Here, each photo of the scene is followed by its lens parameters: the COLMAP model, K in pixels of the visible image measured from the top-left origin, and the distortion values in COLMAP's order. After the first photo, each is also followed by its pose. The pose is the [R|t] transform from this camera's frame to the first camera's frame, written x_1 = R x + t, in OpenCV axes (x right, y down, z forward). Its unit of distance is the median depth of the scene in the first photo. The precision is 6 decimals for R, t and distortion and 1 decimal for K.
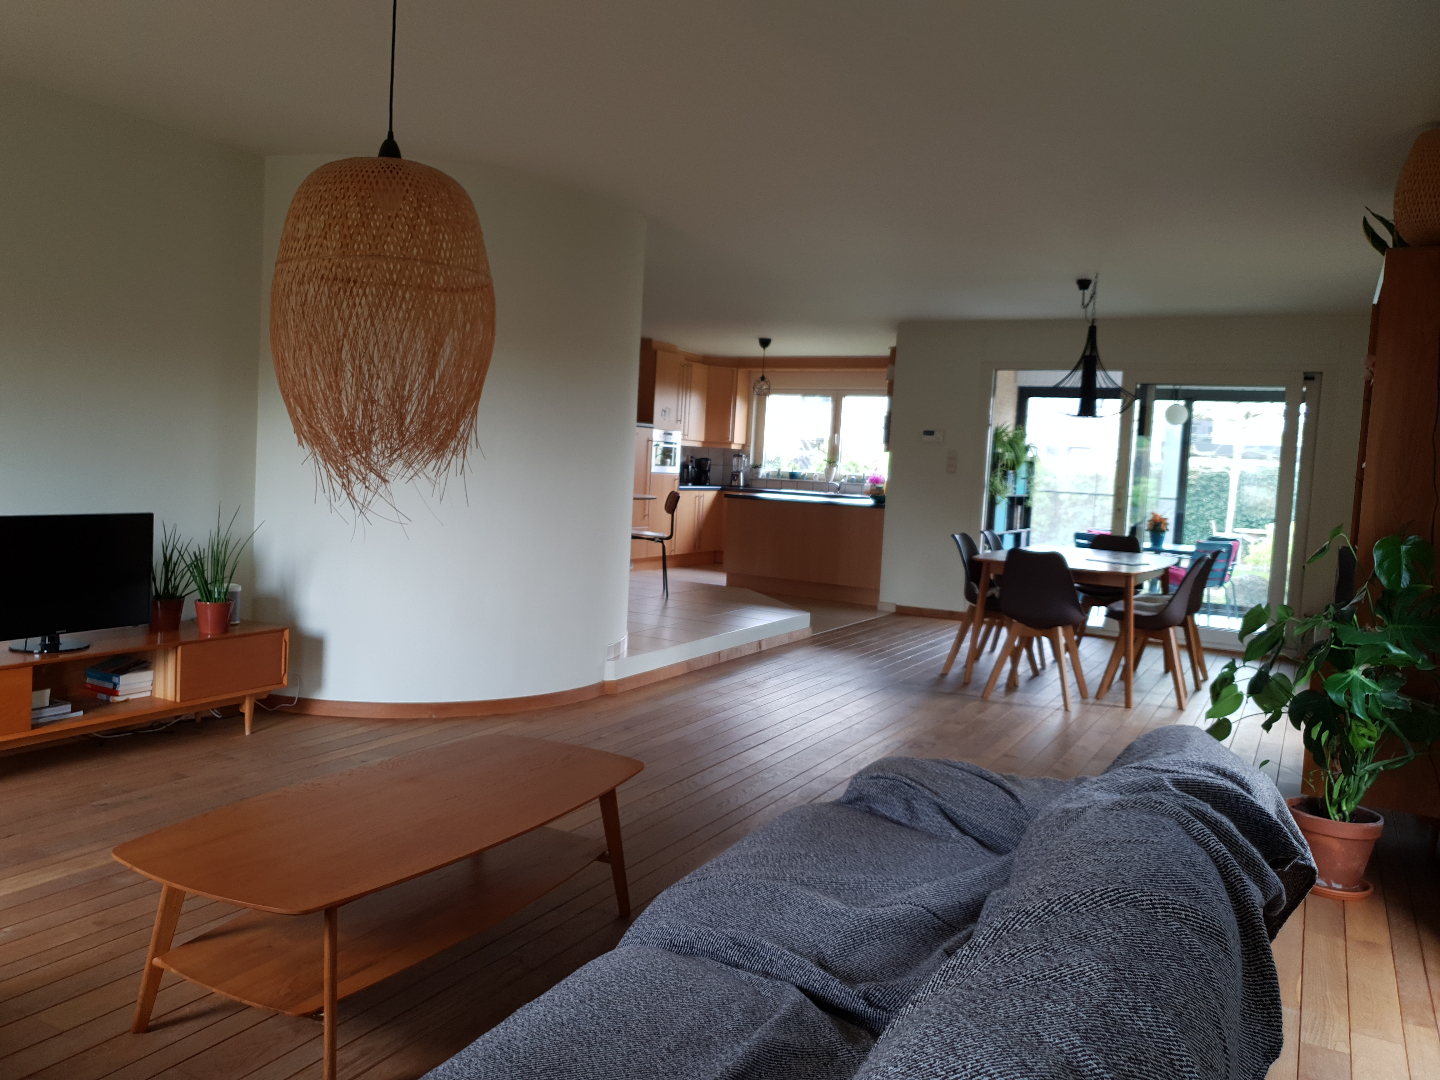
lens RADIAL K [[1128.9, 0, 696.8], [0, 1128.9, 534.4], [0, 0, 1]] dist [0.031613, -0.026383]
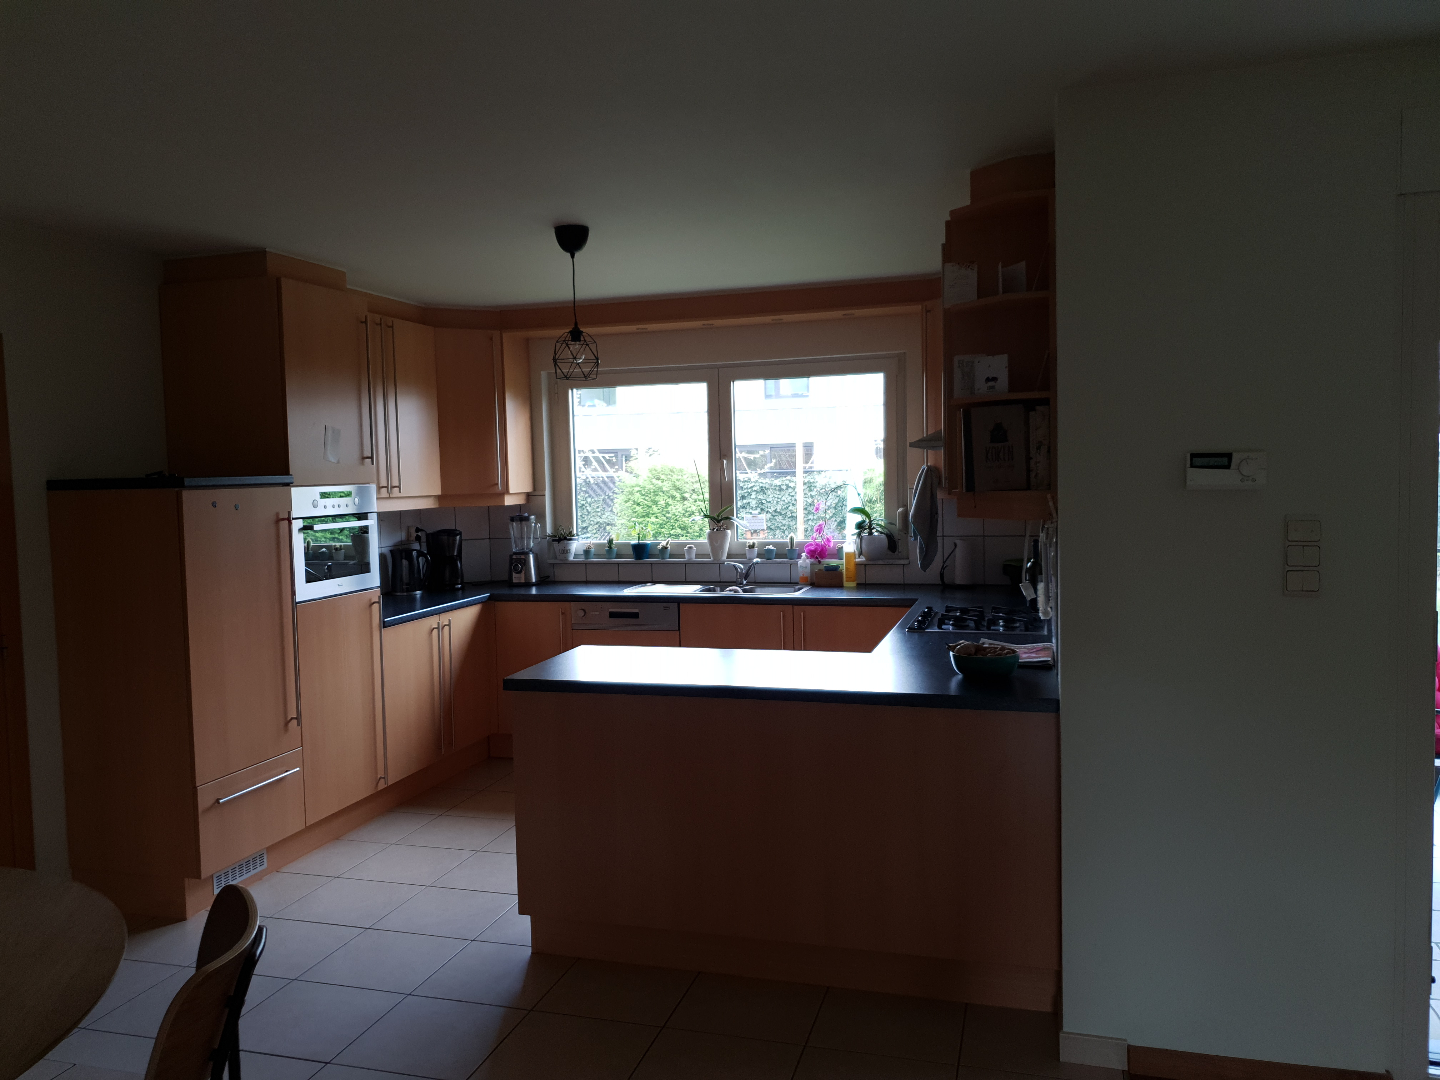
lens RADIAL K [[1128.9, 0, 779.8], [0, 1128.9, 538.4], [0, 0, 1]] dist [0.031613, -0.026383]
pose [[0.960185, -0.092137, 0.263734, 0.015545], [0.092073, 0.995672, 0.012631, -0.058361], [-0.263757, 0.012154, 0.964513, 0.520120]]
